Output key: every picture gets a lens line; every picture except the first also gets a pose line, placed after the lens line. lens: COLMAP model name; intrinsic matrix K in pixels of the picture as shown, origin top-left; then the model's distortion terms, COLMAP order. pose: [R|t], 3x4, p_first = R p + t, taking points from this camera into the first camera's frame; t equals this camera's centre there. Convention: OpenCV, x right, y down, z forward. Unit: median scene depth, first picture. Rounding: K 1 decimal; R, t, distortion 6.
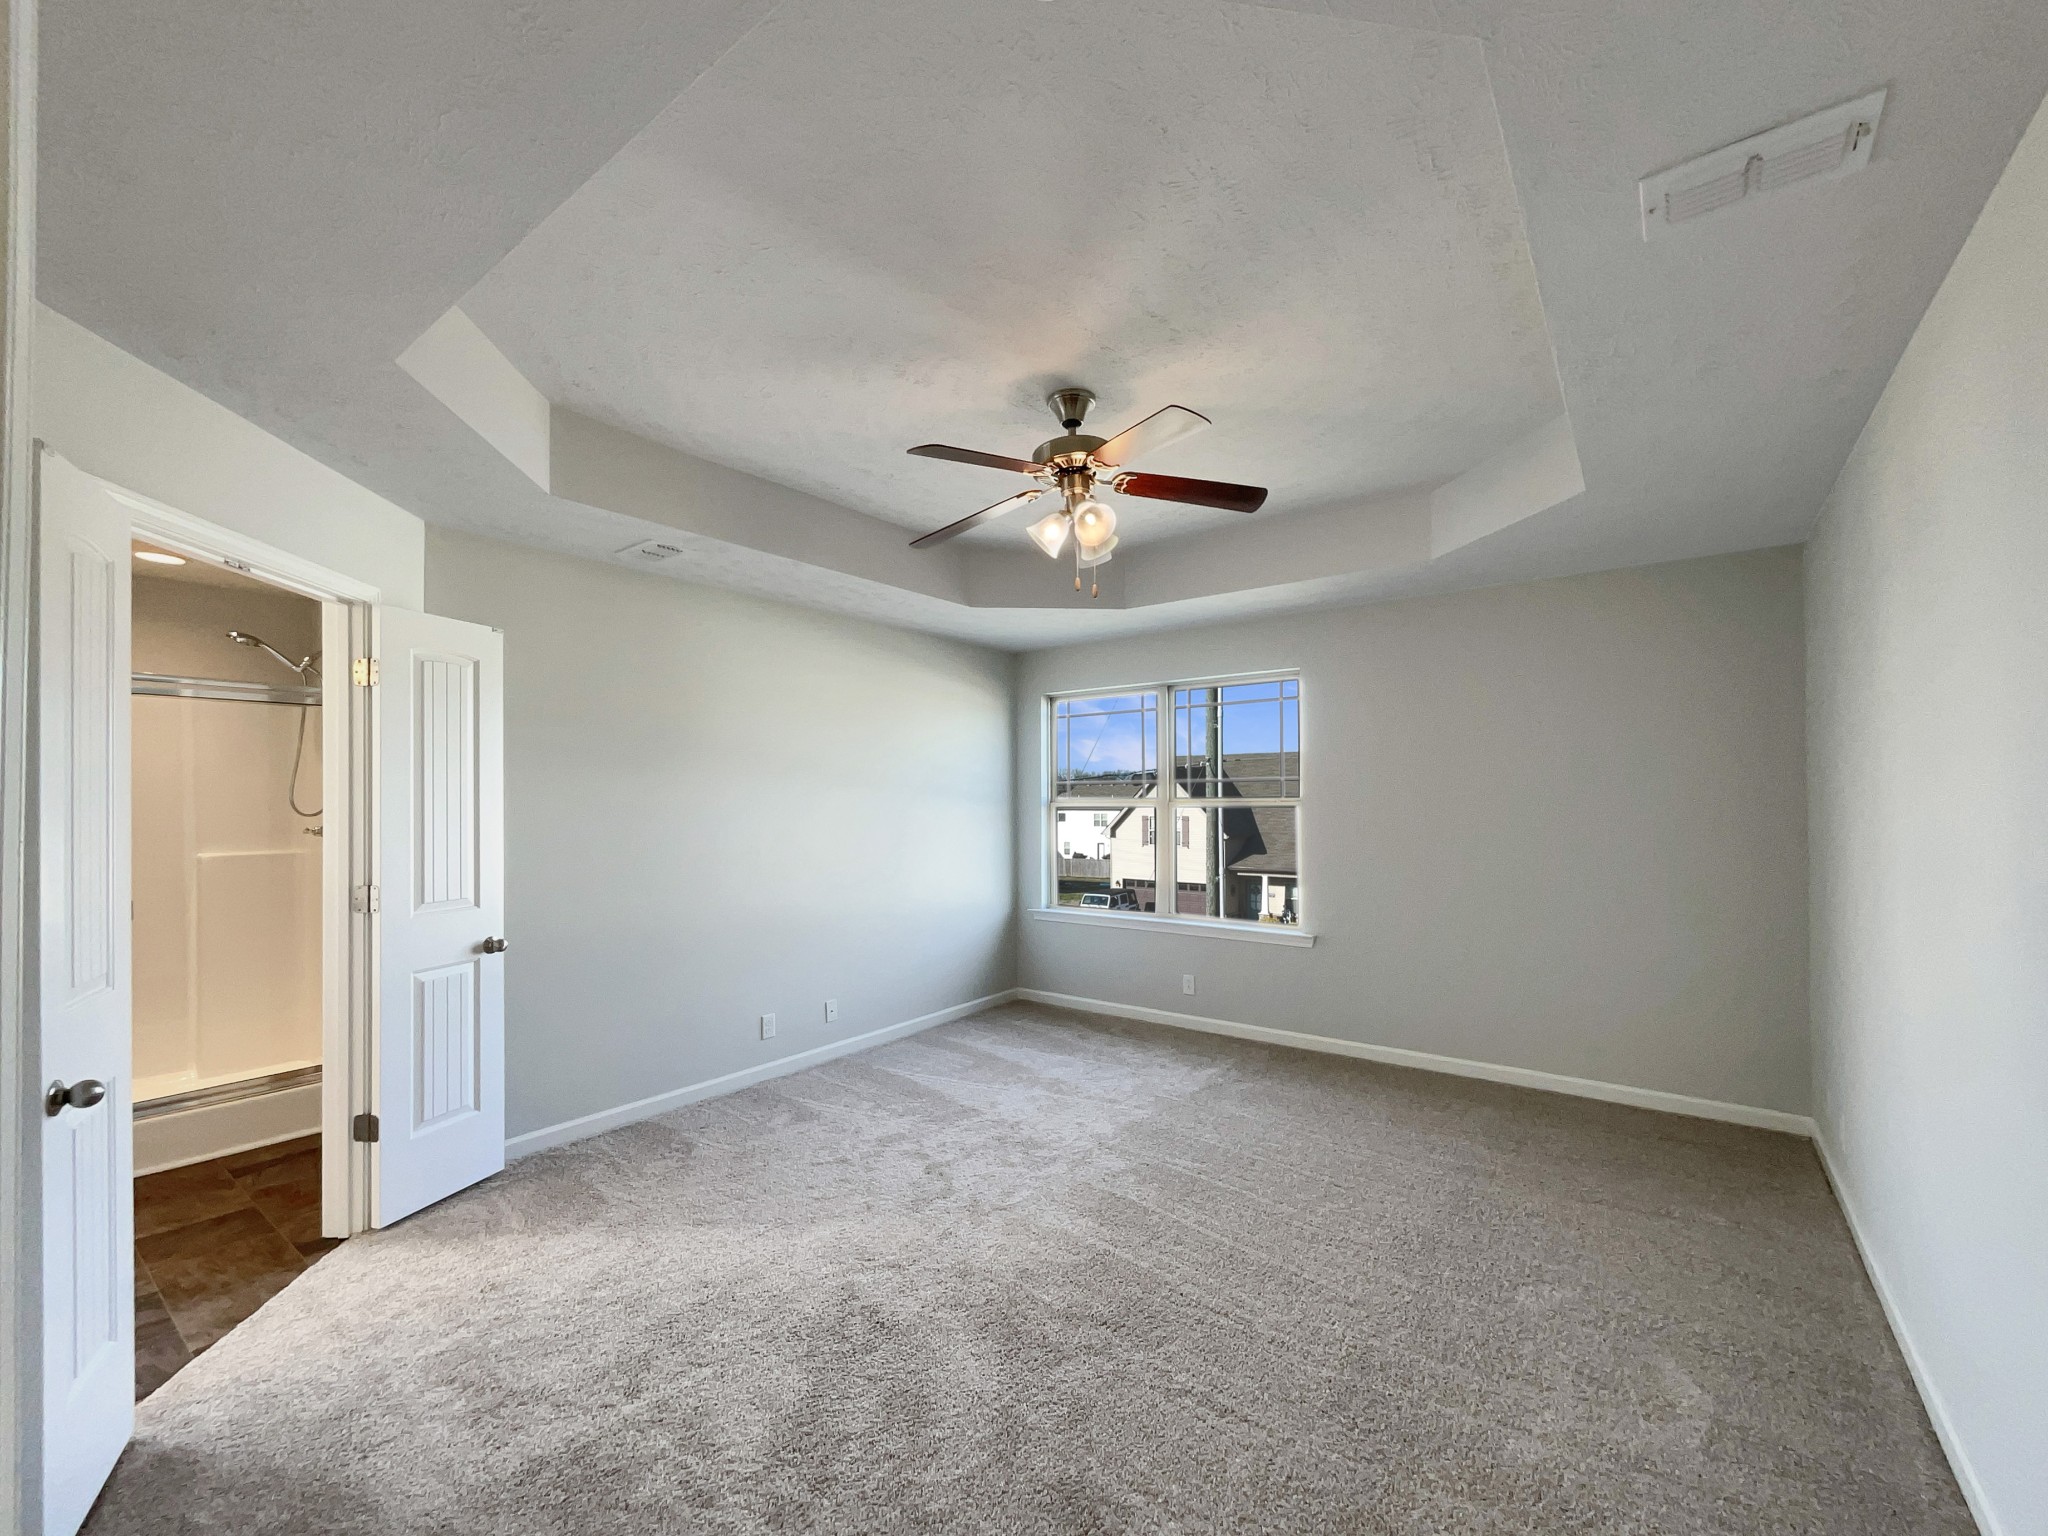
lens RADIAL K [[847.4, 0, 1034.2], [0, 847.4, 796.5], [0, 0, 1]] dist [-0.001891, -0.000398]
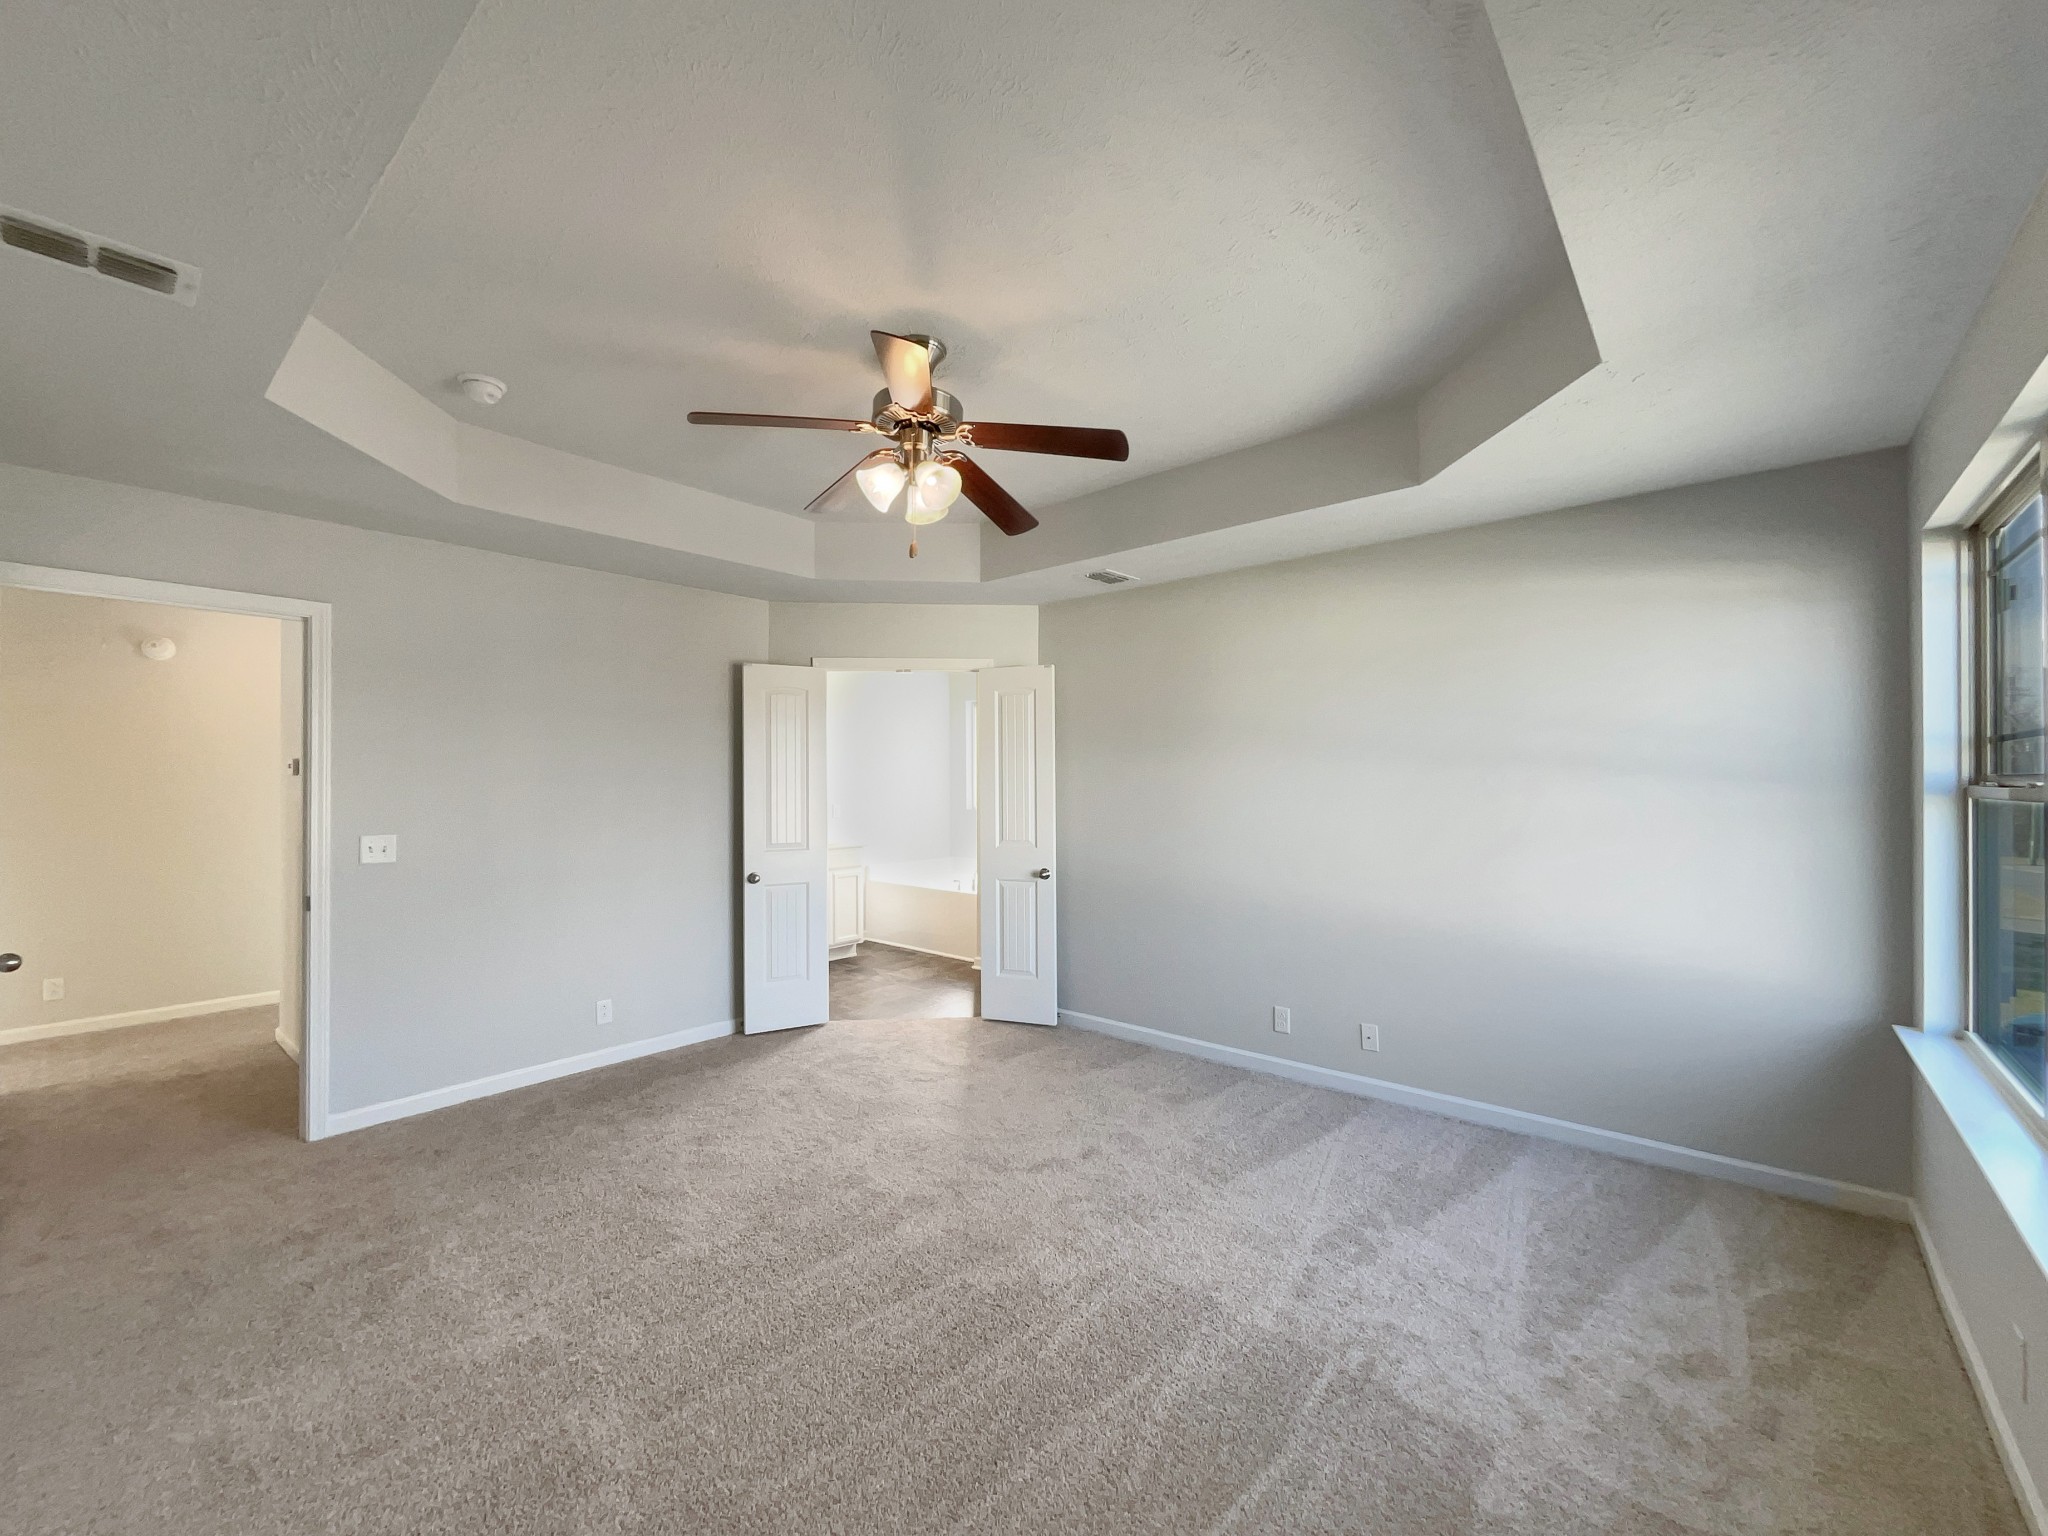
lens RADIAL K [[830.9, 0, 1014.1], [0, 830.9, 777.8], [0, 0, 1]] dist [-0.000850, -0.000087]
pose [[-0.076577, 0.000106, -0.997064, 0.730149], [0.007044, 0.999975, -0.000435, 0.002435], [0.997039, -0.007056, -0.076576, 0.908692]]
